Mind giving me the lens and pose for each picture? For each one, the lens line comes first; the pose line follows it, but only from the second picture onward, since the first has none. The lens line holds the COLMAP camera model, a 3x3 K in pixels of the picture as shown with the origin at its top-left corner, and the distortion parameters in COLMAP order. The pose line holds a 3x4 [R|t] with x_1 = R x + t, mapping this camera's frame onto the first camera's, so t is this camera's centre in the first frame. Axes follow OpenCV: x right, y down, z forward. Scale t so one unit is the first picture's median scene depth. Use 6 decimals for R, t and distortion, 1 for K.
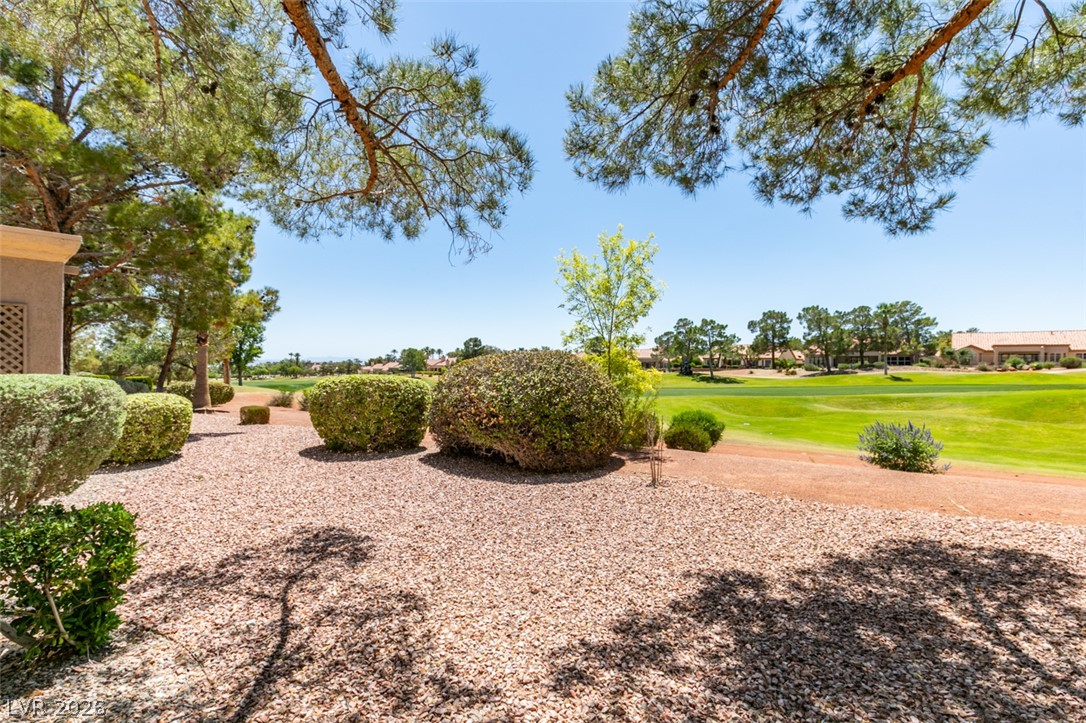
lens RADIAL K [[486.4, 0, 539.6], [0, 486.4, 364.5], [0, 0, 1]] dist [-0.000096, -0.000227]
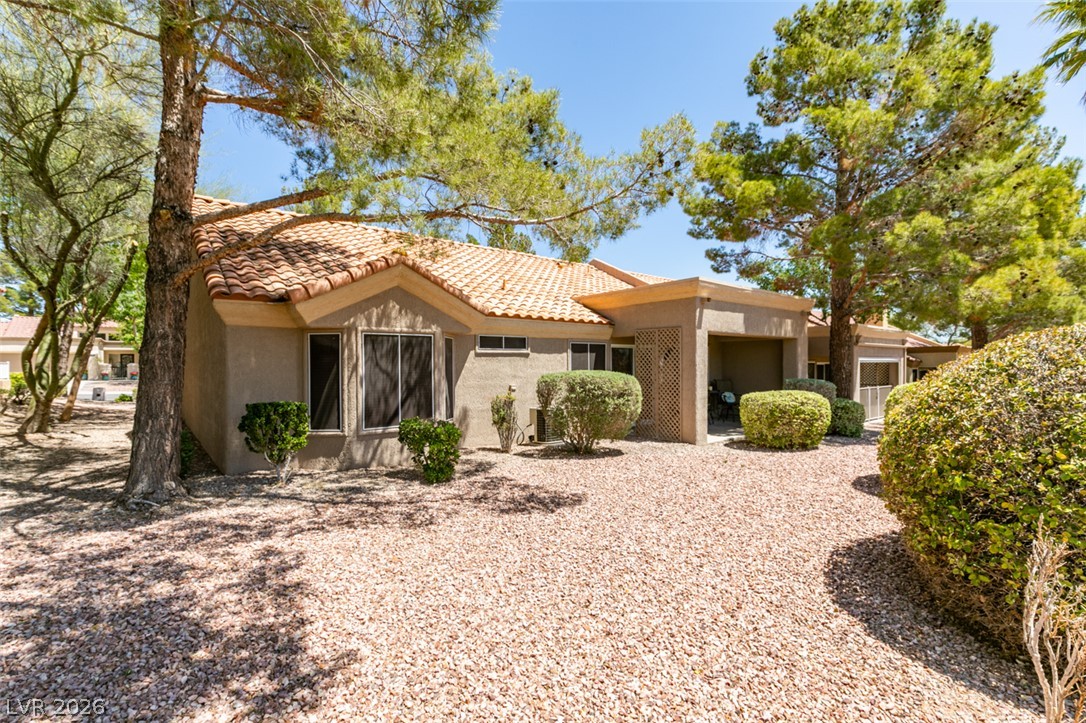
lens RADIAL K [[486.4, 0, 539.6], [0, 486.4, 364.5], [0, 0, 1]] dist [-0.000096, -0.000227]
pose [[-0.203143, -0.006902, -0.979125, 0.086788], [-0.000567, 0.999976, -0.006931, 0.001078], [0.979149, -0.000853, -0.203142, 0.129440]]
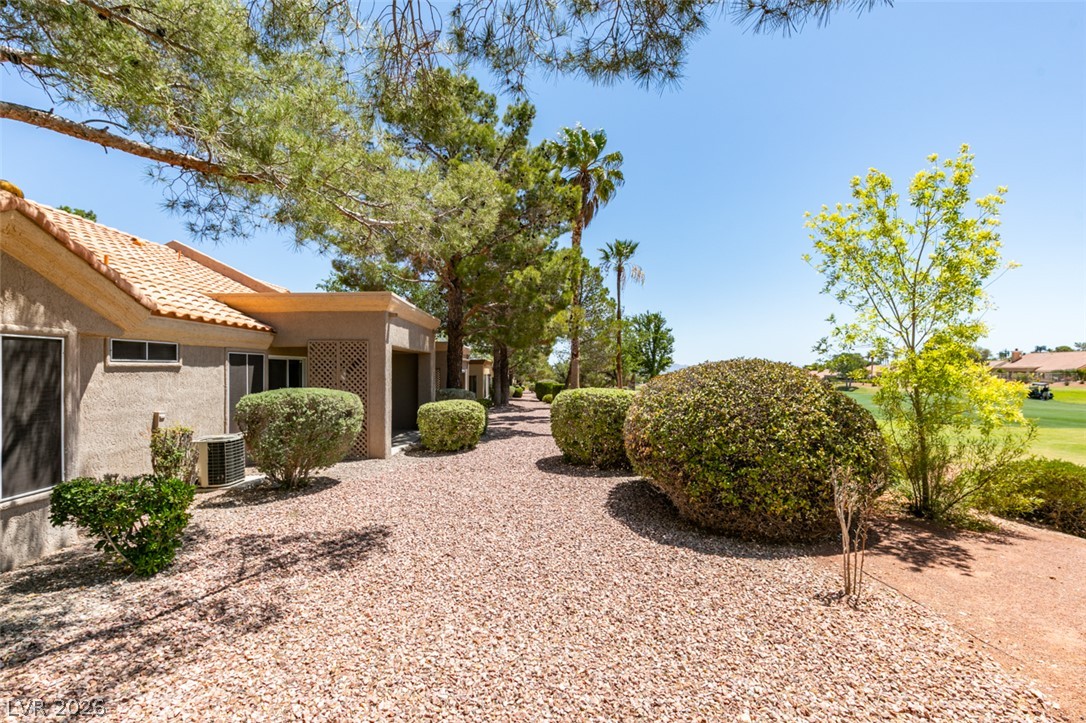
lens RADIAL K [[486.4, 0, 539.6], [0, 486.4, 364.5], [0, 0, 1]] dist [-0.000096, -0.000227]
pose [[0.651353, -0.020288, -0.758504, 0.069682], [0.009769, 0.999784, -0.018353, -0.002252], [0.758712, 0.004544, 0.651410, 0.060671]]
